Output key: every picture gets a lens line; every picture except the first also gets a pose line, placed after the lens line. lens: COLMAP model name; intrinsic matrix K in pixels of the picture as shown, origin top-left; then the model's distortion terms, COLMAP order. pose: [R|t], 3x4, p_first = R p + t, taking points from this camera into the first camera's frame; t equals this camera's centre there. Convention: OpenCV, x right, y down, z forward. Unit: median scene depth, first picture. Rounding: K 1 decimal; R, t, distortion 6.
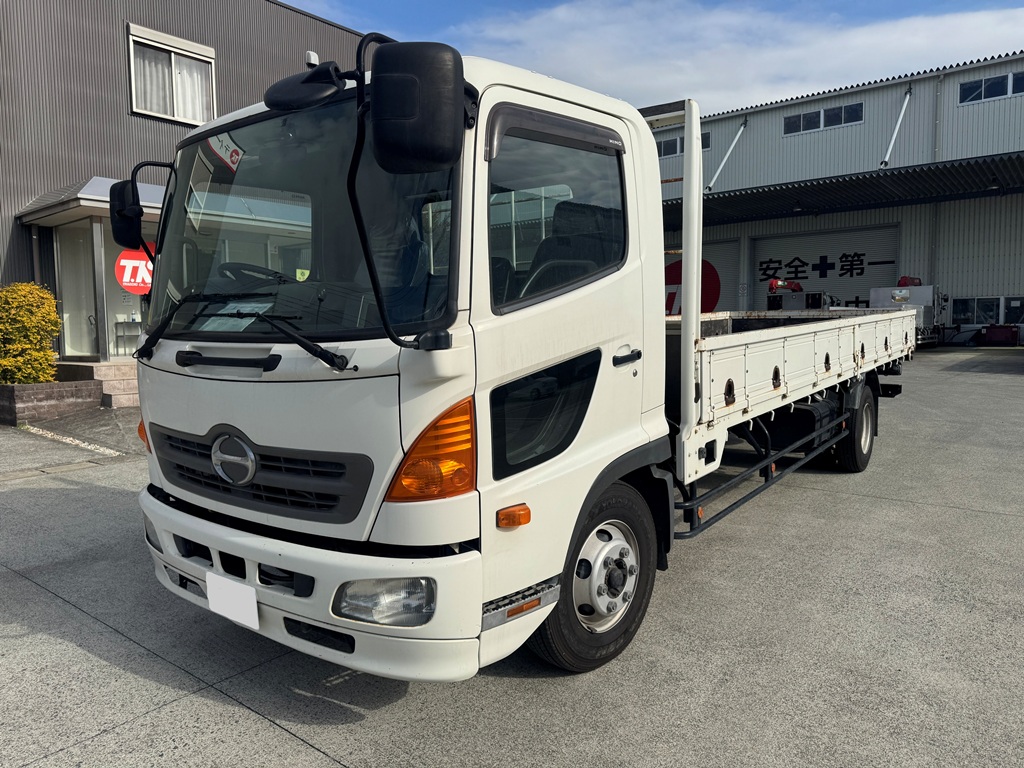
lens RADIAL K [[724.5, 0, 538.2], [0, 724.5, 374.6], [0, 0, 1]] dist [0.047915, -0.056440]
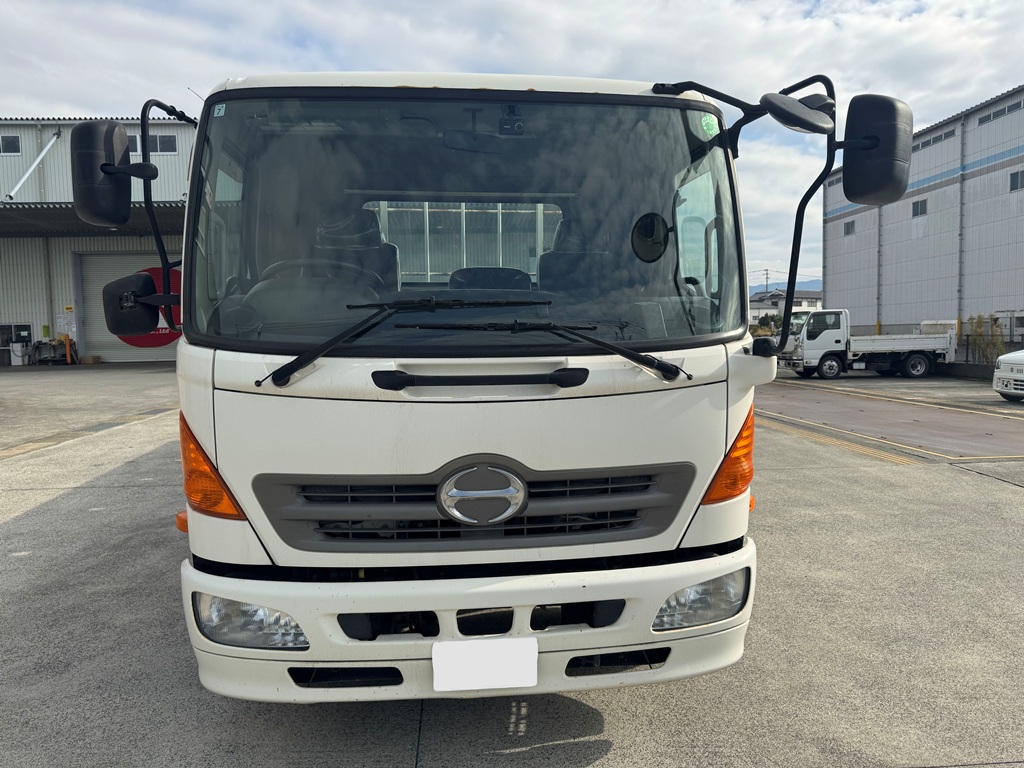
lens RADIAL K [[724.5, 0, 507.3], [0, 724.5, 376.4], [0, 0, 1]] dist [0.047915, -0.056440]
pose [[0.741873, -0.043338, 0.669138, -0.931590], [0.053936, 0.998532, 0.004872, -0.023164], [-0.668368, 0.032476, 0.743122, 0.345980]]
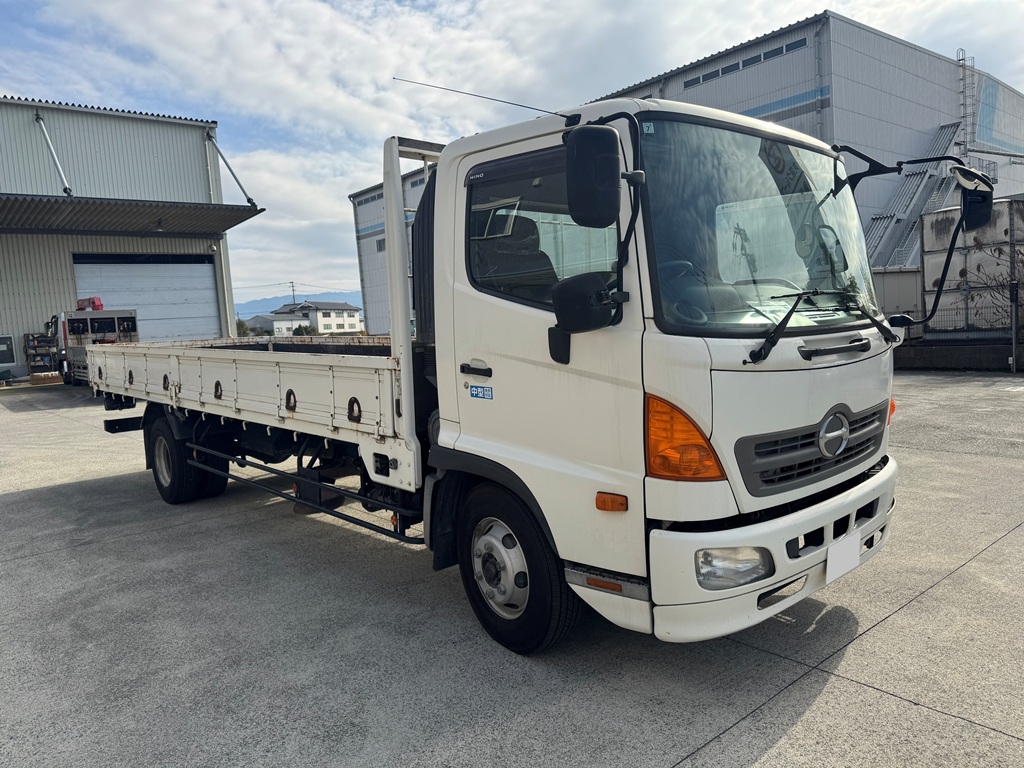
lens RADIAL K [[724.5, 0, 515.5], [0, 724.5, 379.4], [0, 0, 1]] dist [0.047915, -0.056440]
pose [[0.190208, -0.074235, 0.978933, -1.598836], [0.123857, 0.990984, 0.051083, -0.090350], [-0.973900, 0.111531, 0.197687, 1.227483]]
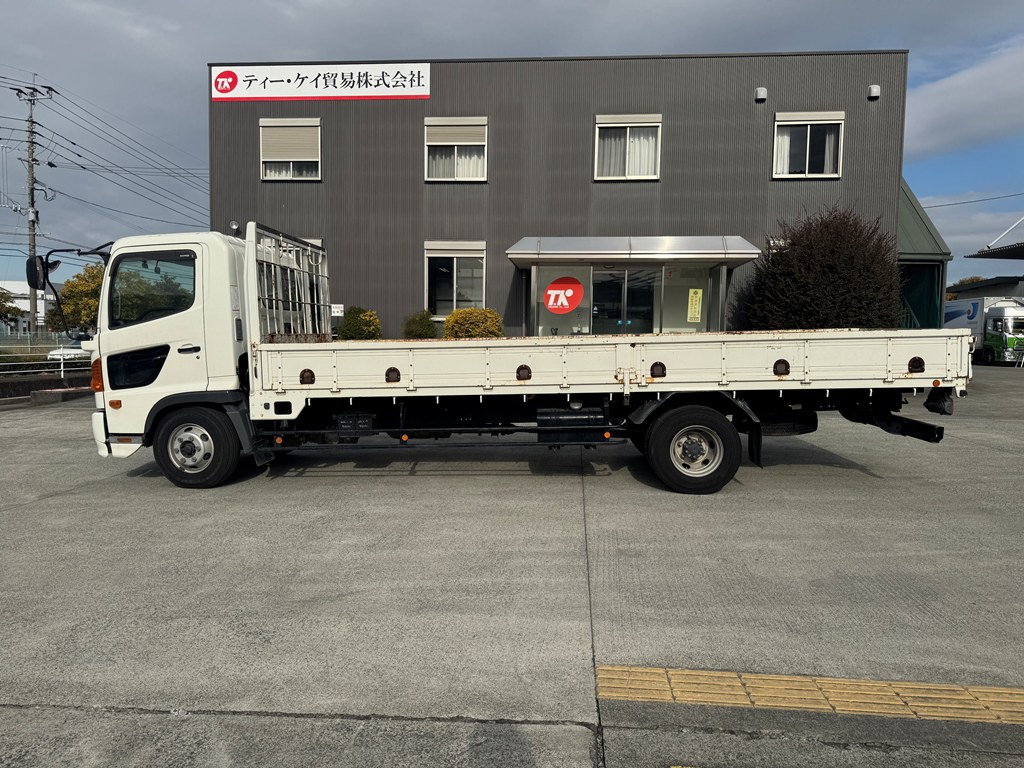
lens RADIAL K [[724.5, 0, 513.4], [0, 724.5, 393.7], [0, 0, 1]] dist [0.047915, -0.056440]
pose [[0.547422, 0.077779, -0.833234, 2.686760], [-0.068574, 0.996492, 0.047966, -0.068168], [0.834042, 0.030880, 0.550835, 0.643655]]
